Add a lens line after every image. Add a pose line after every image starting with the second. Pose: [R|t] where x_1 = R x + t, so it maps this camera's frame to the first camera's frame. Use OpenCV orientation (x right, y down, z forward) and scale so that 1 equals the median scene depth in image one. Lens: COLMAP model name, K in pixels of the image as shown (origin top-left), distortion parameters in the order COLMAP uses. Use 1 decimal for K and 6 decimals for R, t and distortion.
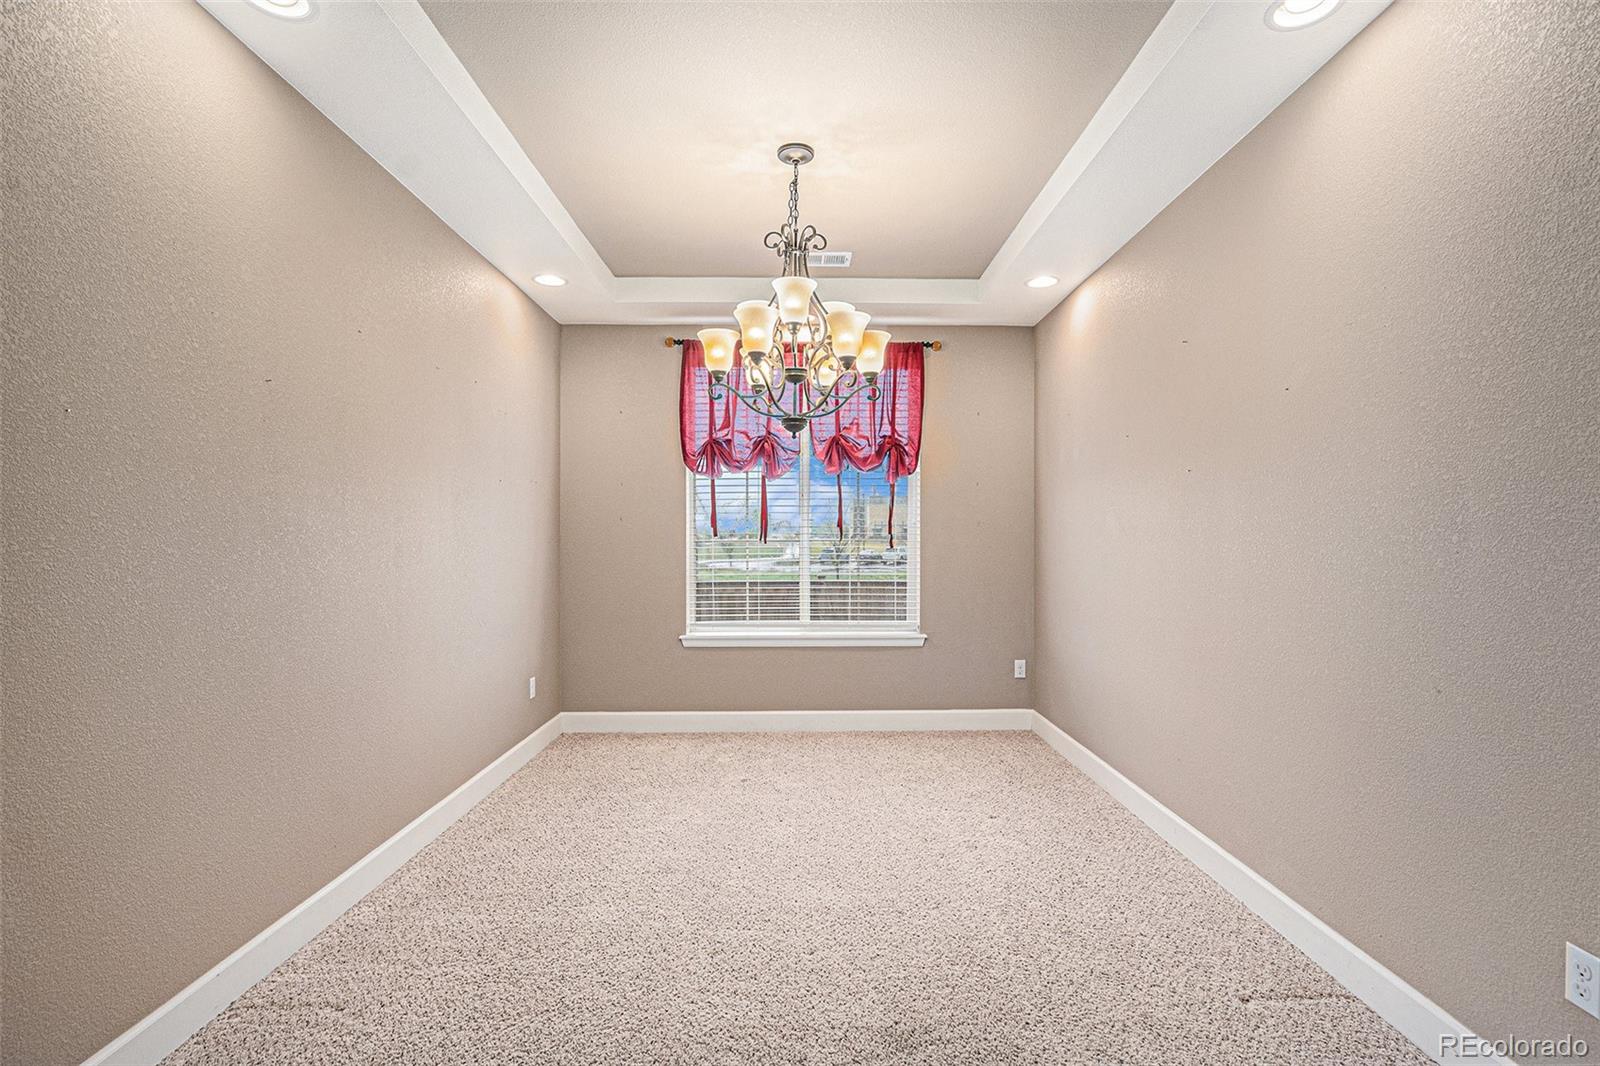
lens RADIAL K [[751.3, 0, 806.2], [0, 751.3, 547.6], [0, 0, 1]] dist [-0.042147, 0.011557]
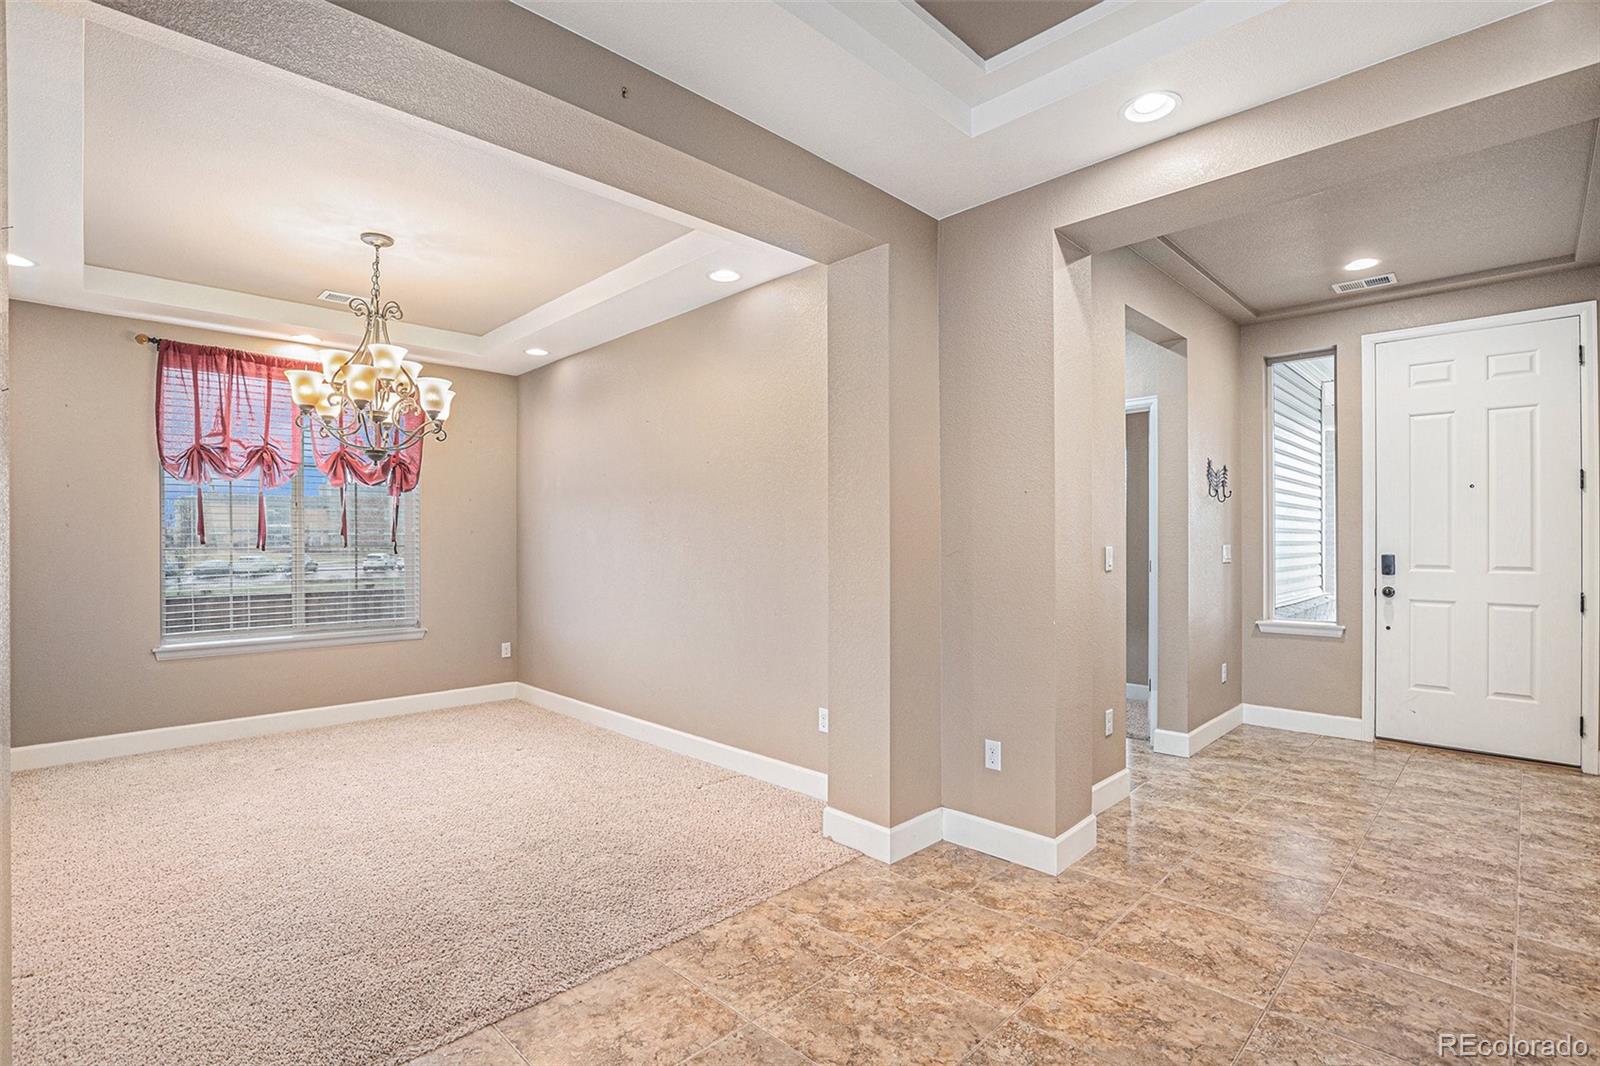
lens RADIAL K [[751.3, 0, 806.2], [0, 751.3, 547.6], [0, 0, 1]] dist [-0.042147, 0.011557]
pose [[0.717550, -0.005098, 0.696488, -0.225568], [0.011318, 0.999927, -0.004342, 0.003310], [-0.696415, 0.010999, 0.717555, -0.244348]]
